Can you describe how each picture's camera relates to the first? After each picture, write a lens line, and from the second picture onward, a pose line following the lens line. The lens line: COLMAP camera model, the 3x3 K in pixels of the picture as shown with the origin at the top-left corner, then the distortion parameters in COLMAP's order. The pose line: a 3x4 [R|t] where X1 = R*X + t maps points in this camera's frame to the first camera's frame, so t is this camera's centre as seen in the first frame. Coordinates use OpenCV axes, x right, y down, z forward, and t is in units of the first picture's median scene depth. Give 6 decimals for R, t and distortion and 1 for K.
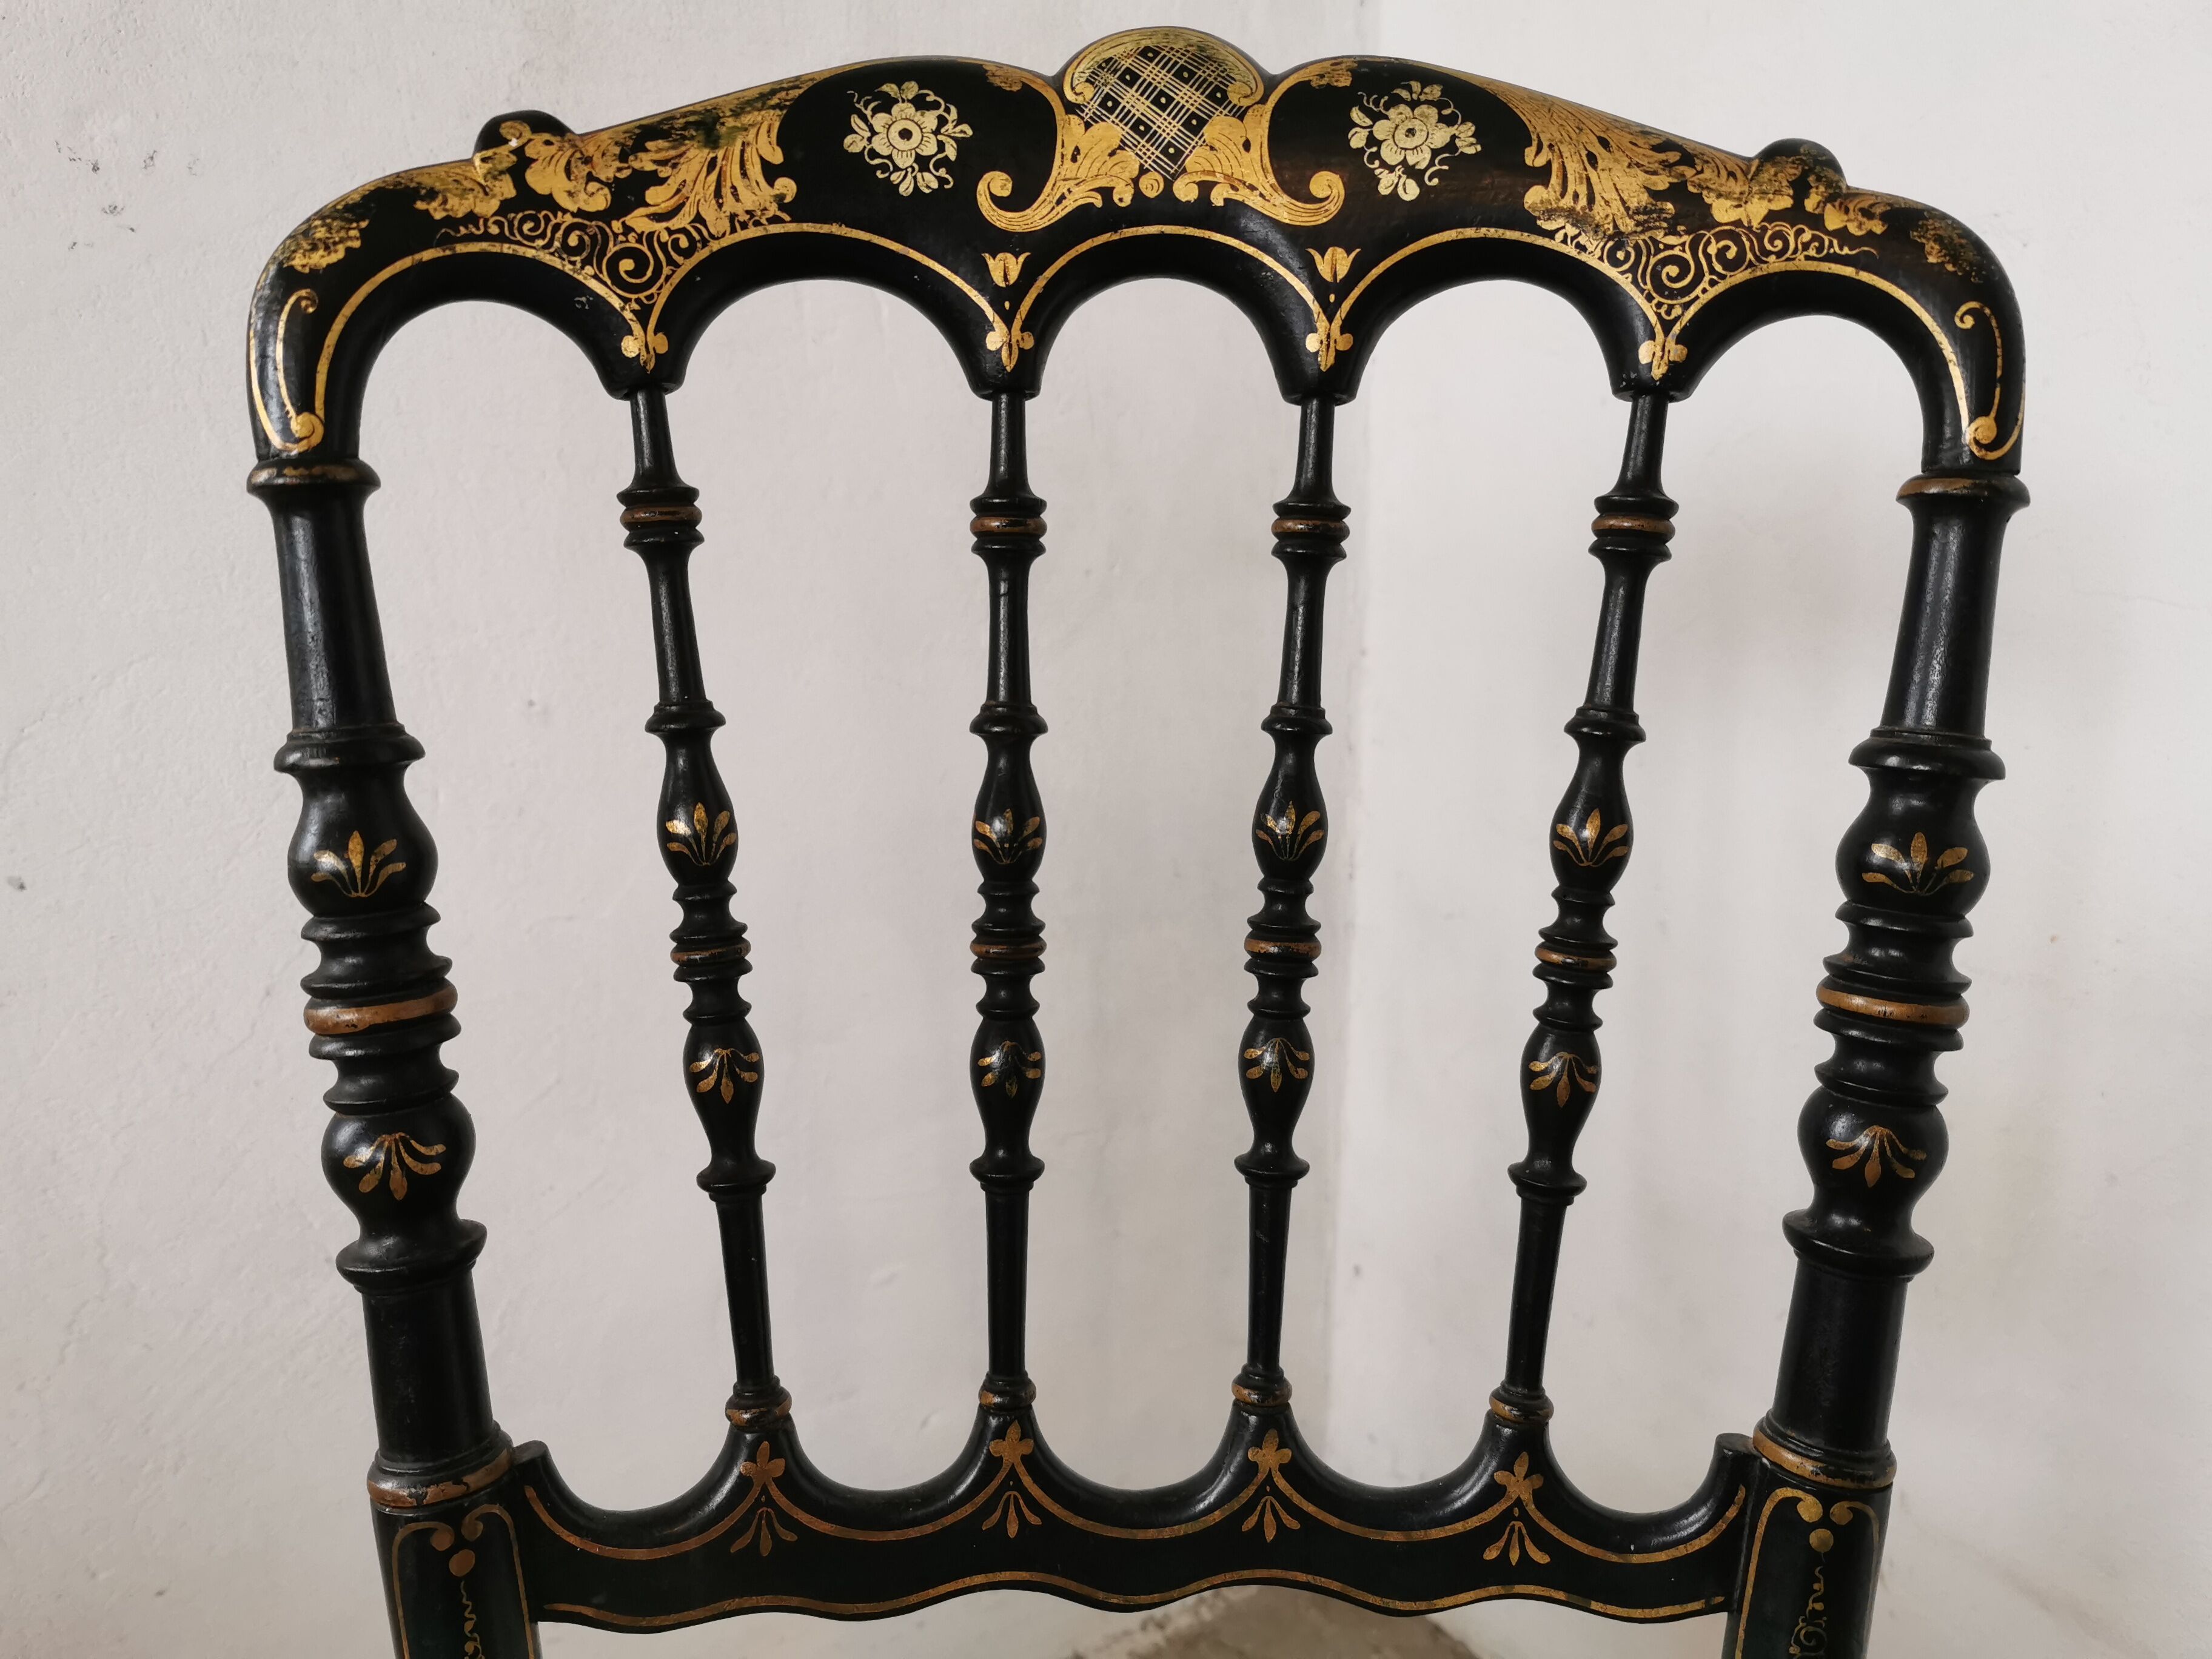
lens RADIAL K [[1759.2, 0, 1108.7], [0, 1759.2, 832.7], [0, 0, 1]] dist [0.105960, -0.162649]
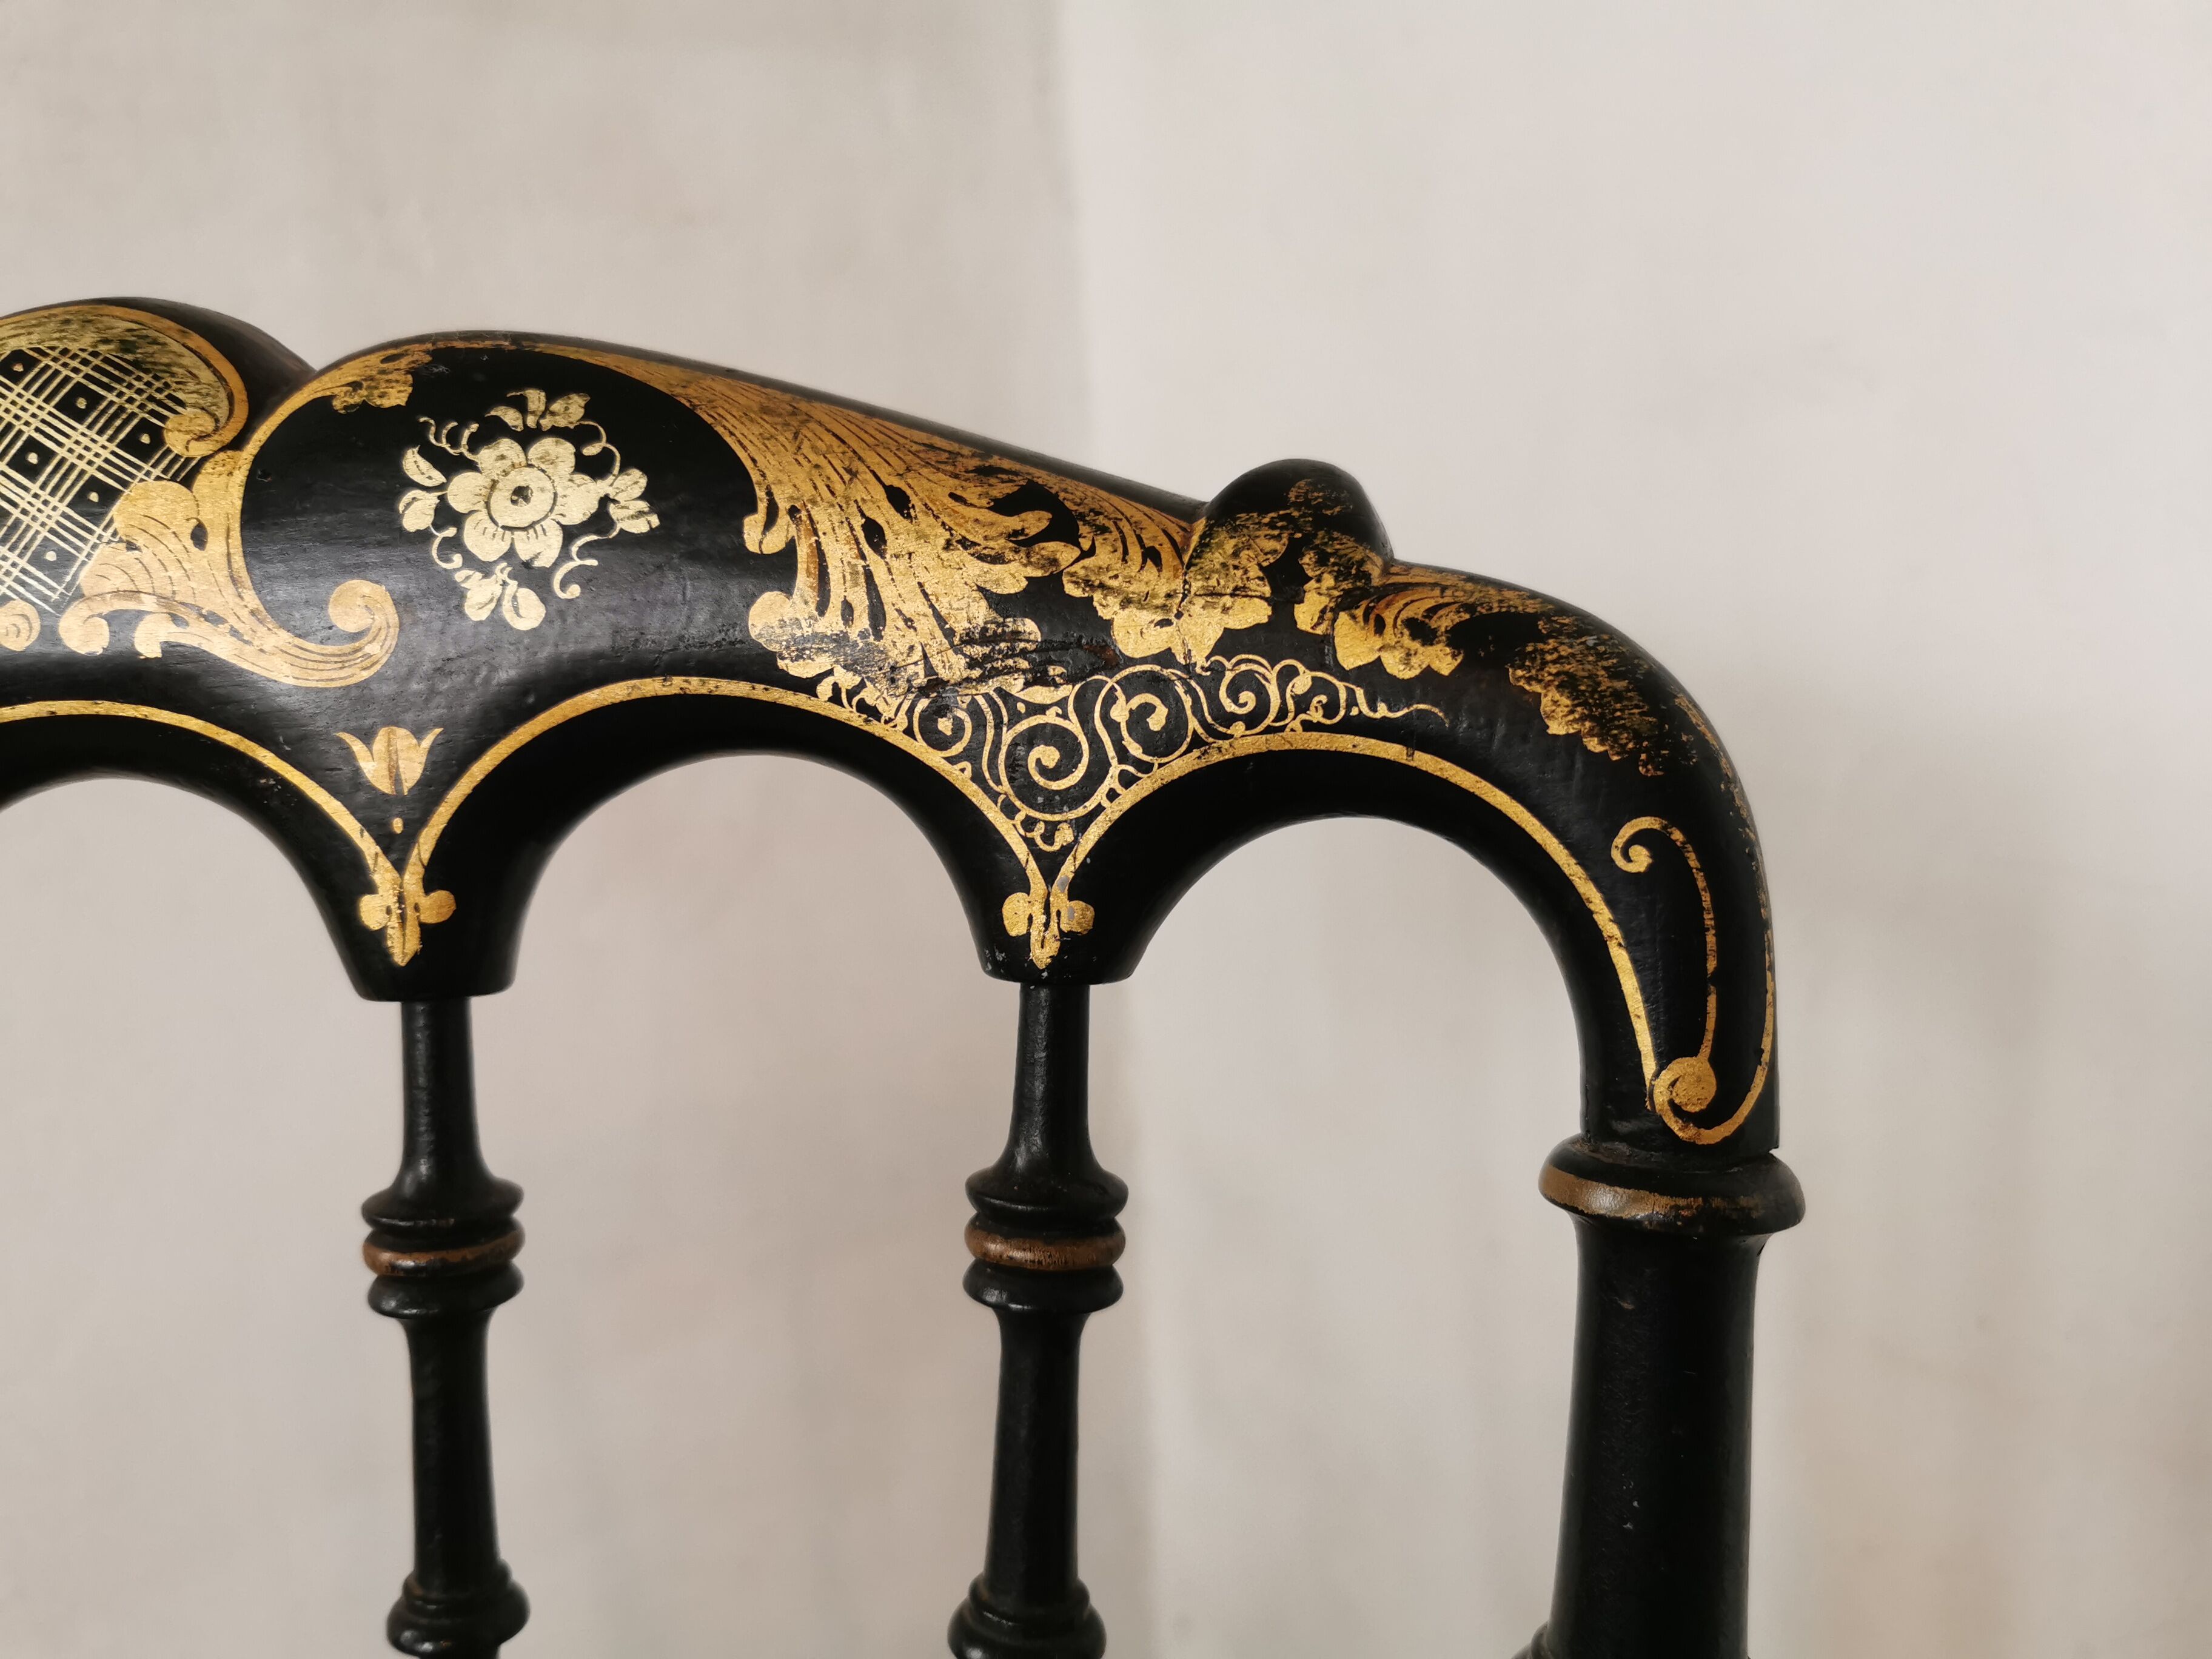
lens RADIAL K [[1762.9, 0, 1089.2], [0, 1762.9, 830.6], [0, 0, 1]] dist [0.005116, -0.033750]
pose [[0.997748, -0.066066, 0.011556, 0.317461], [0.066284, 0.997608, -0.019621, -0.281655], [-0.010232, 0.020343, 0.999741, 0.514820]]
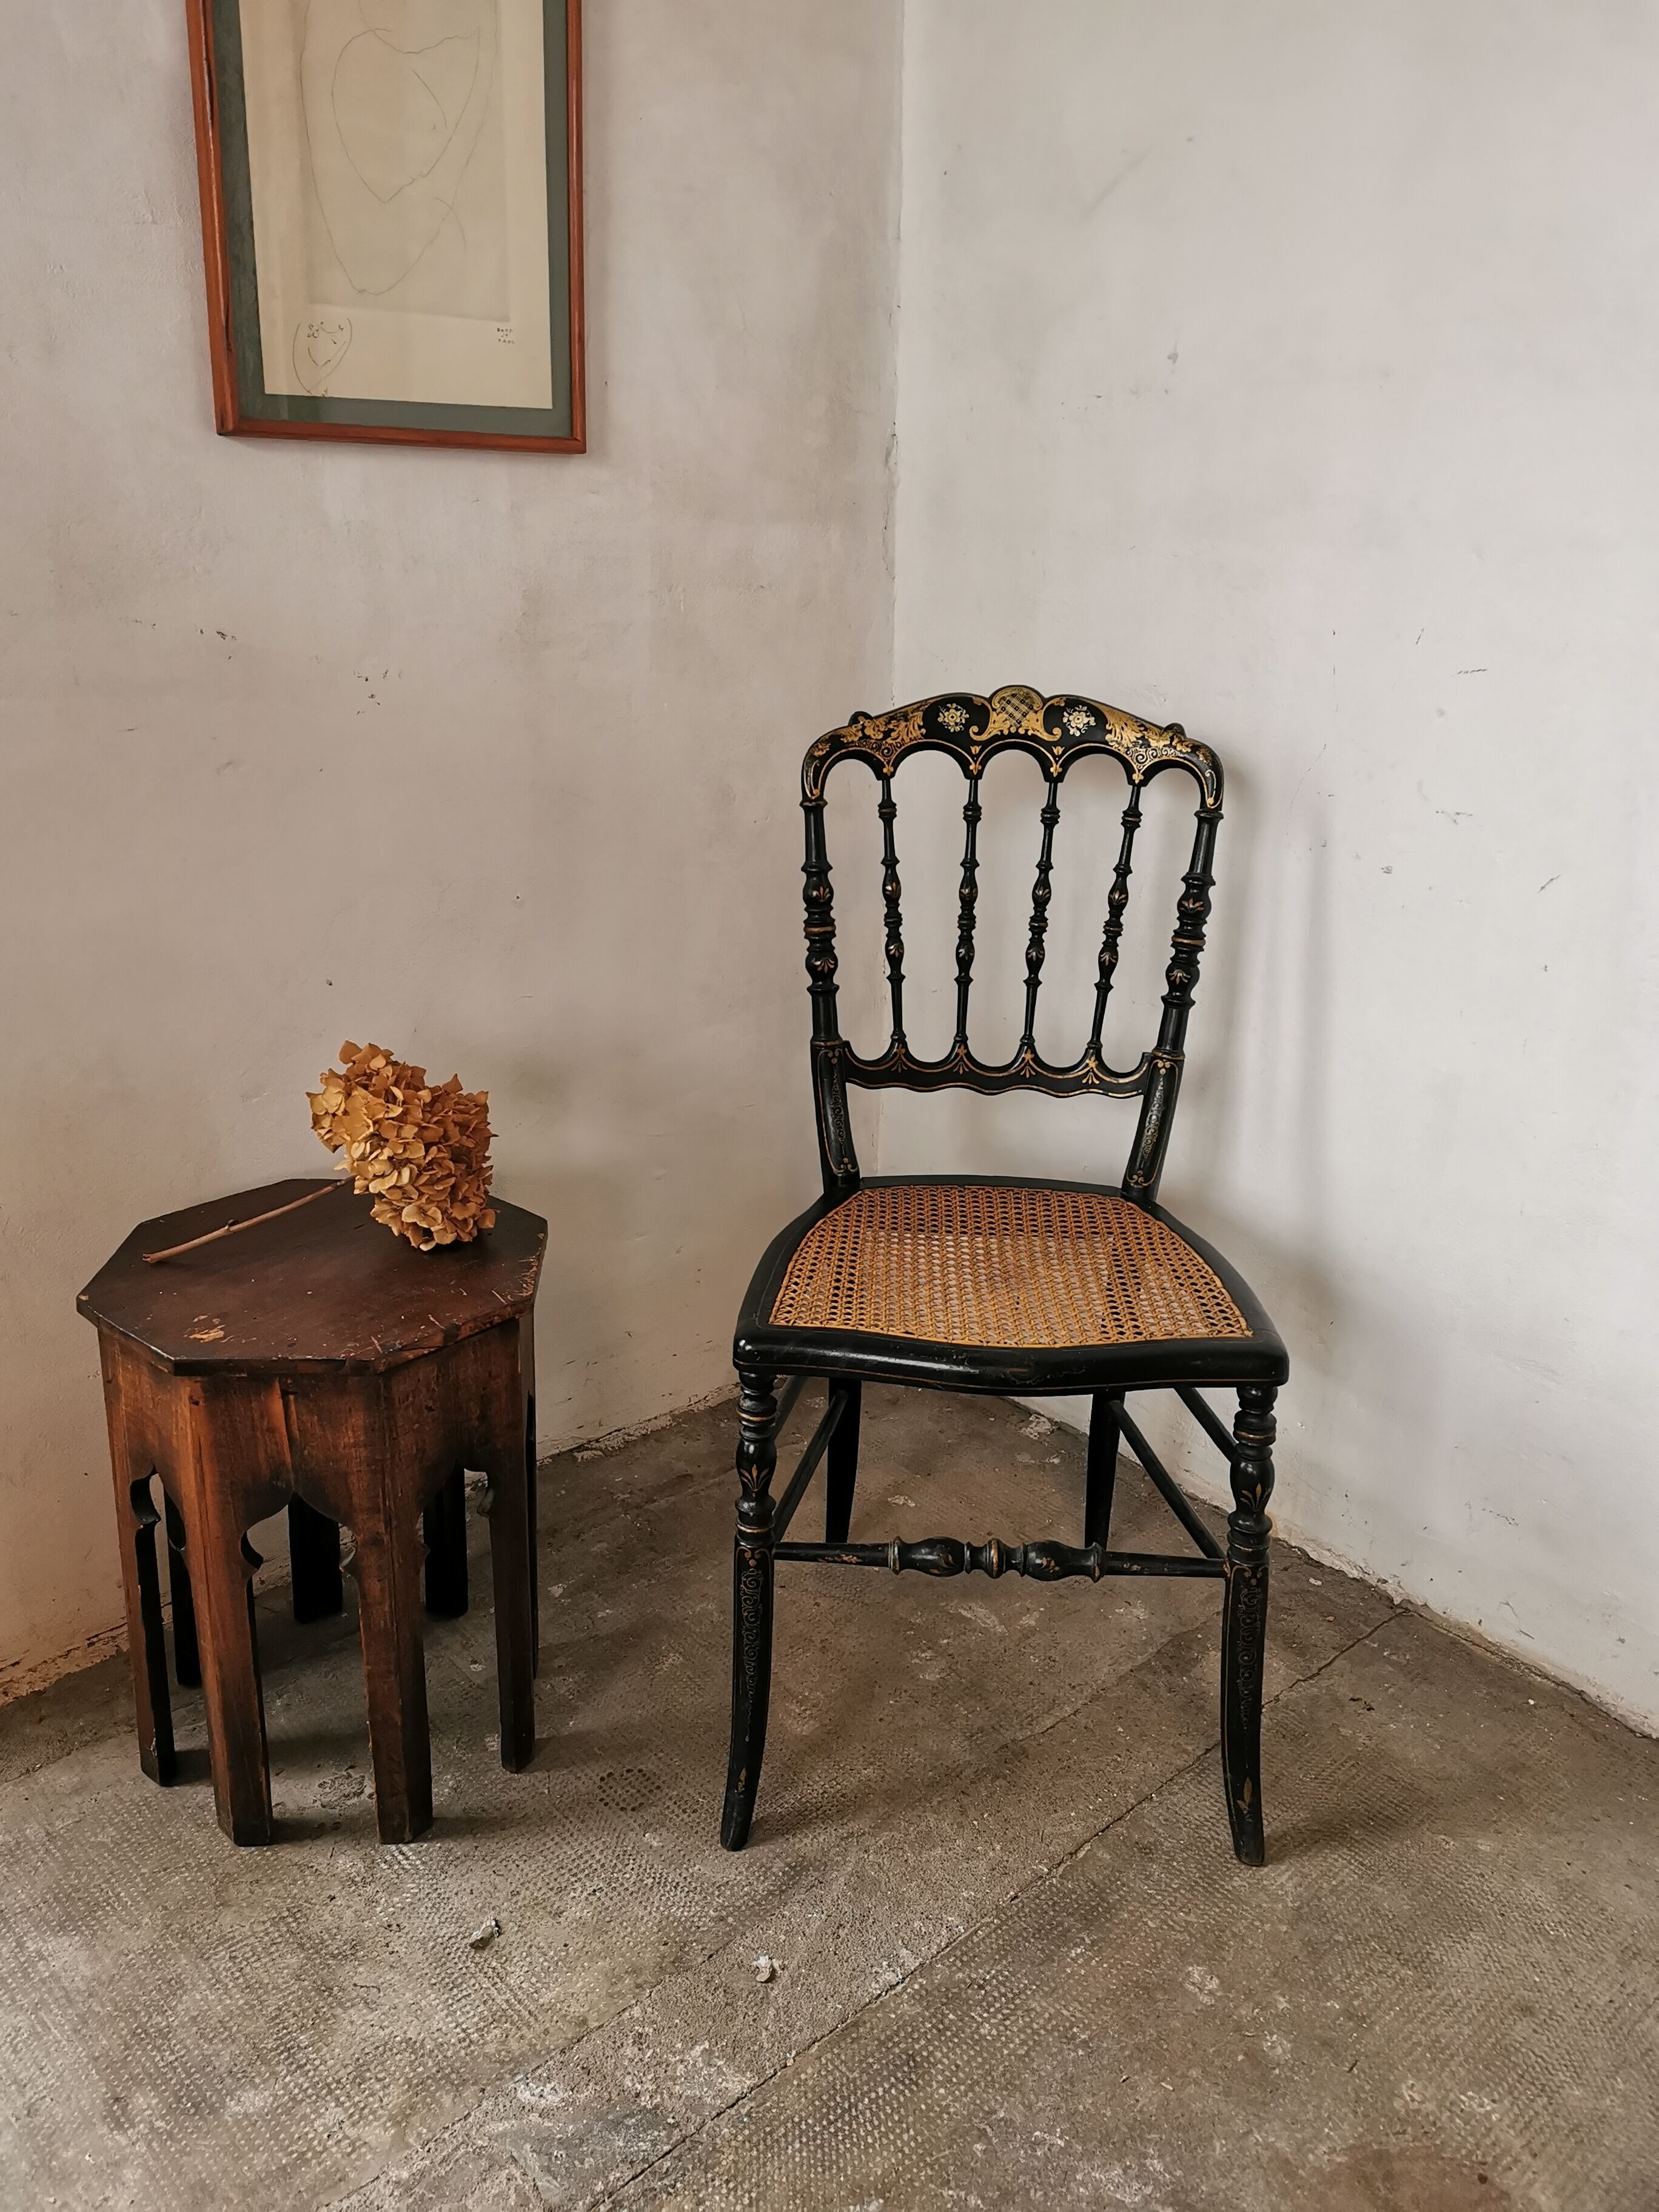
lens RADIAL K [[1696.2, 0, 828.6], [0, 1696.2, 1102.0], [0, 0, 1]] dist [0.034211, -0.044658]
pose [[0.997111, 0.039904, -0.064628, -0.110721], [-0.033240, 0.994322, 0.101085, 0.097626], [0.068295, -0.098645, 0.992776, -2.946005]]
